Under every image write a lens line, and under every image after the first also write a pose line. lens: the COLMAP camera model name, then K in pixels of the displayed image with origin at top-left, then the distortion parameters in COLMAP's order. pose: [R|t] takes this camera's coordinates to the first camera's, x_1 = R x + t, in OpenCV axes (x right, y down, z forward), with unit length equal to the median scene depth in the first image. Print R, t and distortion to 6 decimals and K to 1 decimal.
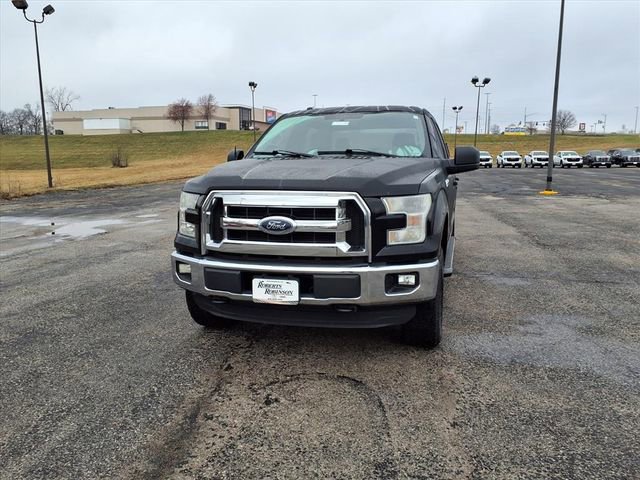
lens RADIAL K [[512.1, 0, 322.3], [0, 512.1, 239.9], [0, 0, 1]] dist [0.090488, -0.173742]
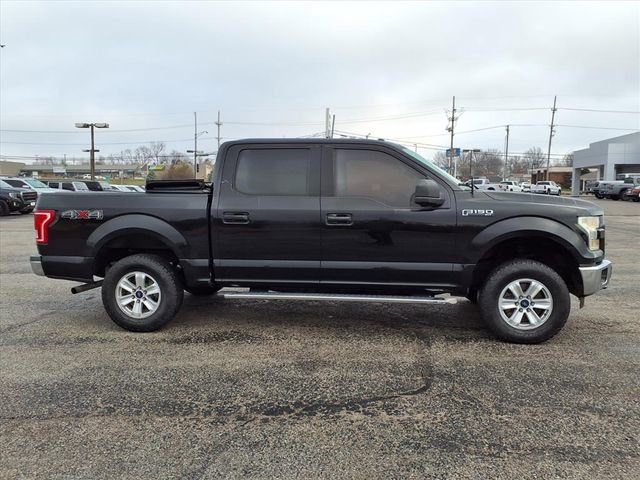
lens RADIAL K [[513.2, 0, 319.0], [0, 513.2, 238.2], [0, 0, 1]] dist [0.050132, -0.072193]
pose [[-0.143763, -0.086903, 0.985789, -1.424904], [0.153010, 0.982206, 0.108901, -0.280636], [-0.977712, 0.166492, -0.127908, 1.825361]]
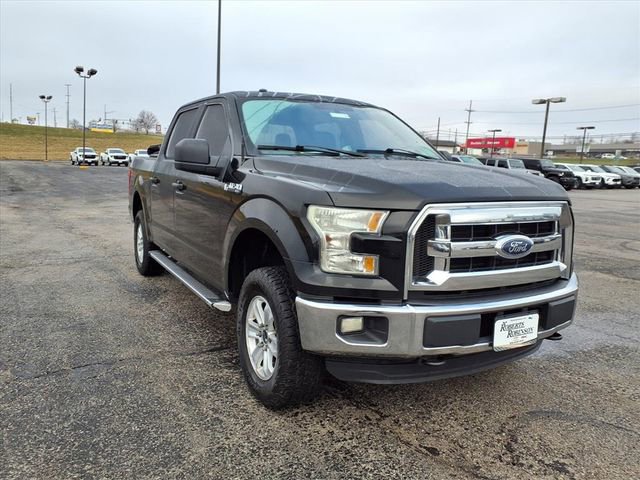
lens RADIAL K [[516.3, 0, 325.8], [0, 516.3, 244.8], [0, 0, 1]] dist [0.046788, -0.073962]
pose [[0.713421, -0.084377, 0.695637, -0.734534], [0.075701, 0.996194, 0.043197, -0.076048], [-0.696635, 0.021843, 0.717093, 0.555945]]
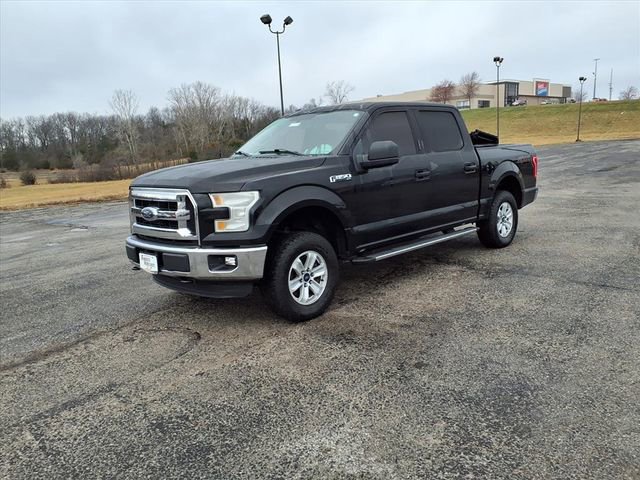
lens RADIAL K [[516.3, 0, 325.8], [0, 516.3, 244.8], [0, 0, 1]] dist [0.046788, -0.073962]
pose [[0.874949, 0.051397, -0.481479, 0.853410], [-0.029561, 0.998166, 0.052835, -0.029467], [0.483311, -0.031995, 0.874864, 0.026915]]
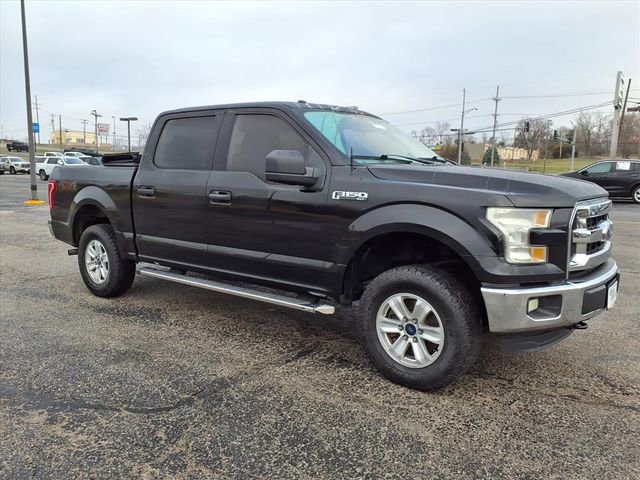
lens RADIAL K [[514.2, 0, 317.6], [0, 514.2, 242.2], [0, 0, 1]] dist [0.048477, -0.067576]
pose [[0.387936, -0.120663, 0.913754, -1.102539], [0.129421, 0.988703, 0.075614, -0.140370], [-0.912555, 0.088925, 0.399169, 0.976544]]
